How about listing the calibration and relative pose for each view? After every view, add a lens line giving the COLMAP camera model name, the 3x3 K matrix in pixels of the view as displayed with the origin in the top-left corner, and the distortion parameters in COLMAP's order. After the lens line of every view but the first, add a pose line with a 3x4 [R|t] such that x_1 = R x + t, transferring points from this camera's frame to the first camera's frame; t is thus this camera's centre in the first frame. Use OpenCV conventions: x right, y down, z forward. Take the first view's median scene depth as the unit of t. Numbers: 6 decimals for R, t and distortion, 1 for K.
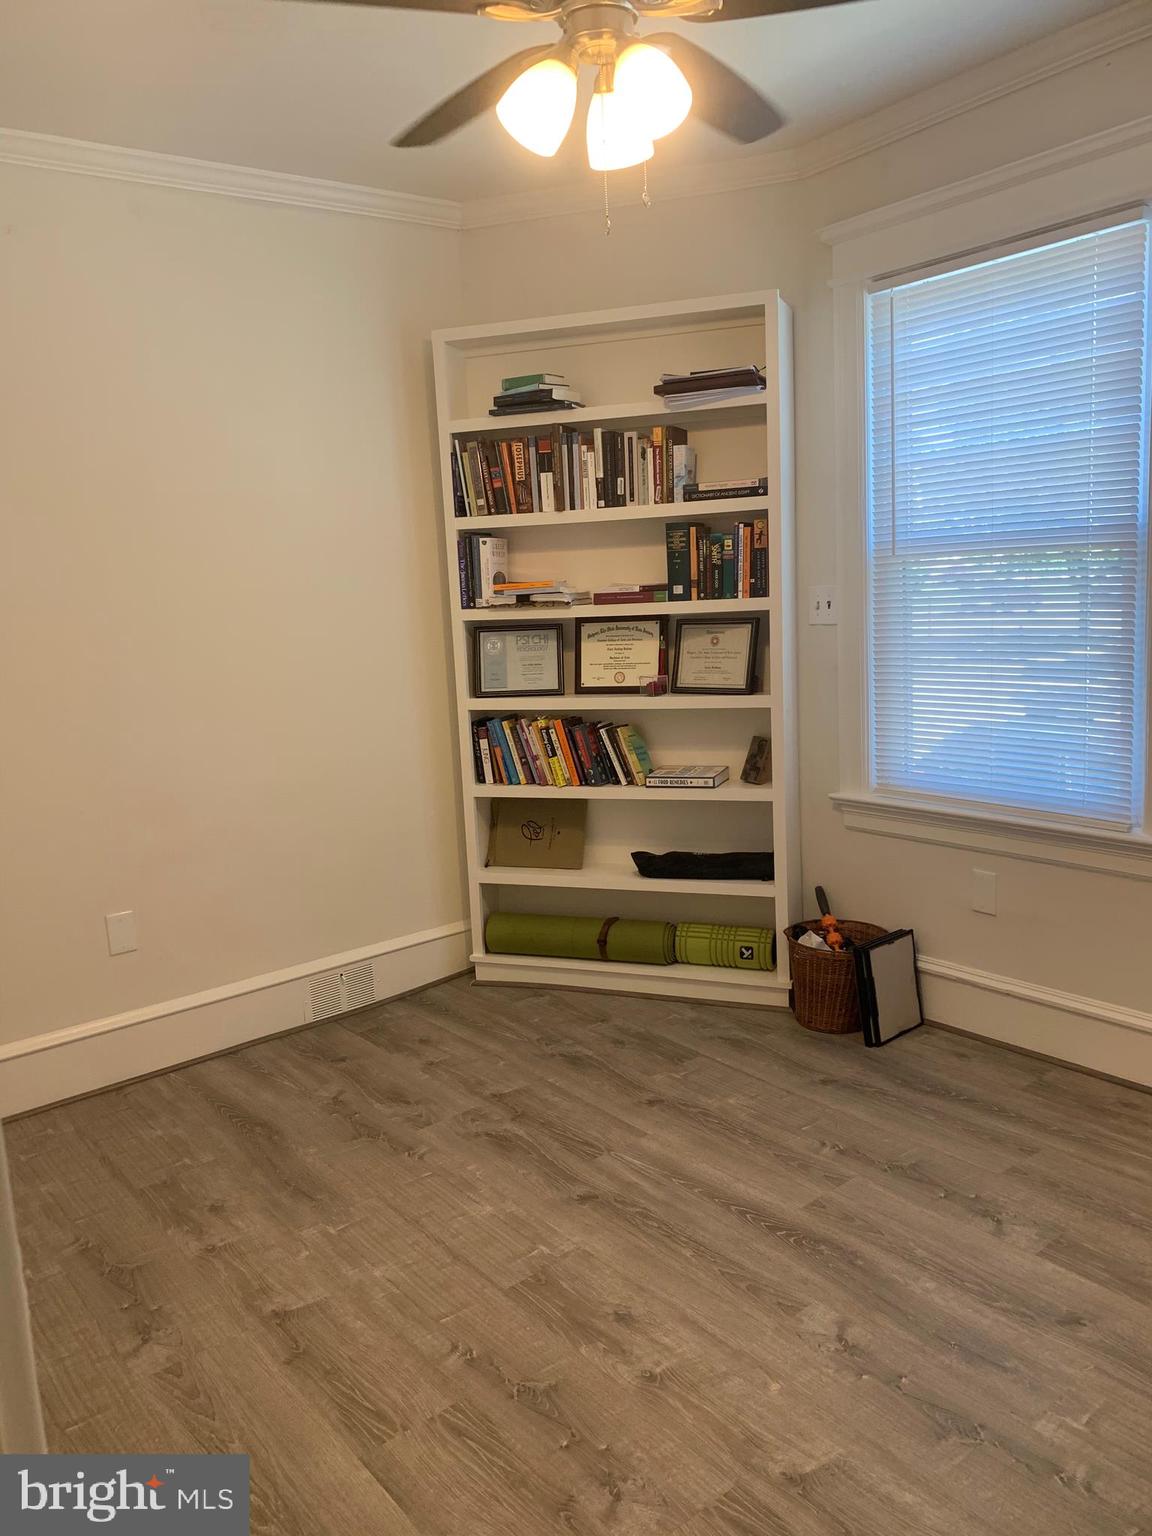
lens RADIAL K [[1172.6, 0, 569.5], [0, 1172.6, 769.0], [0, 0, 1]] dist [0.027780, -0.034464]
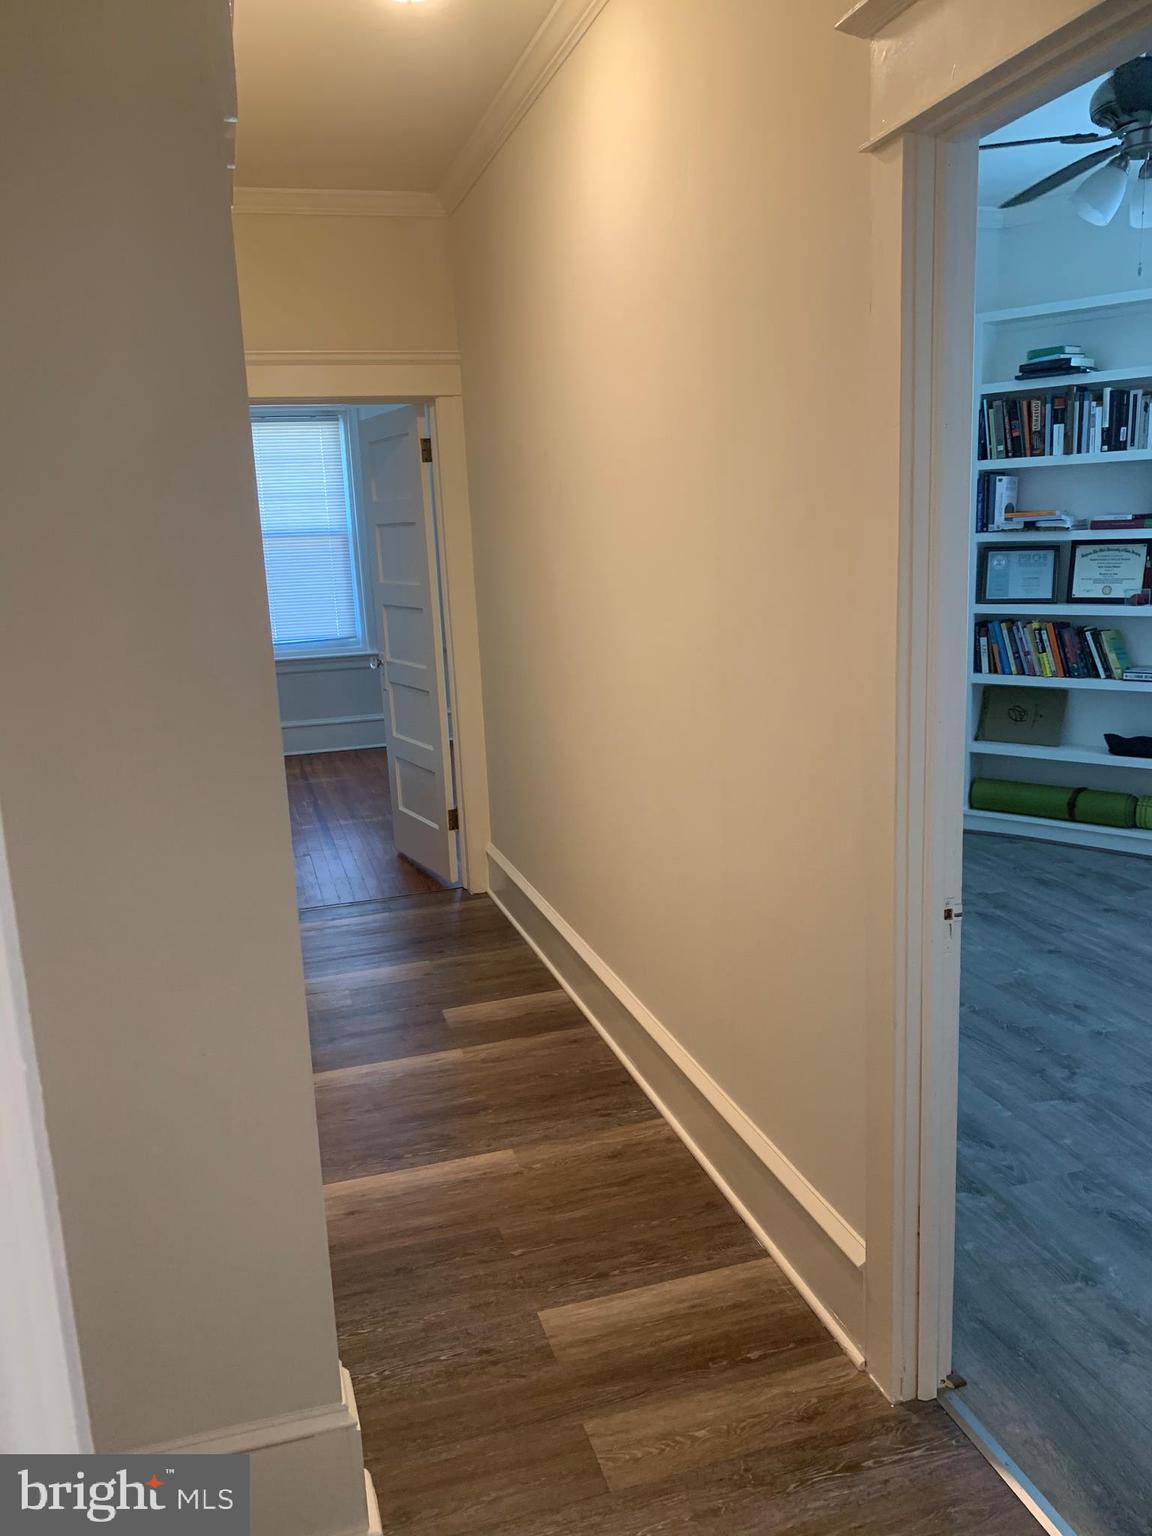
lens RADIAL K [[1172.6, 0, 575.6], [0, 1172.6, 768.1], [0, 0, 1]] dist [0.027780, -0.034464]
pose [[0.934083, 0.080169, -0.347938, -0.033778], [-0.058461, 0.995656, 0.072465, 0.052067], [0.352236, -0.047348, 0.934713, -0.369167]]
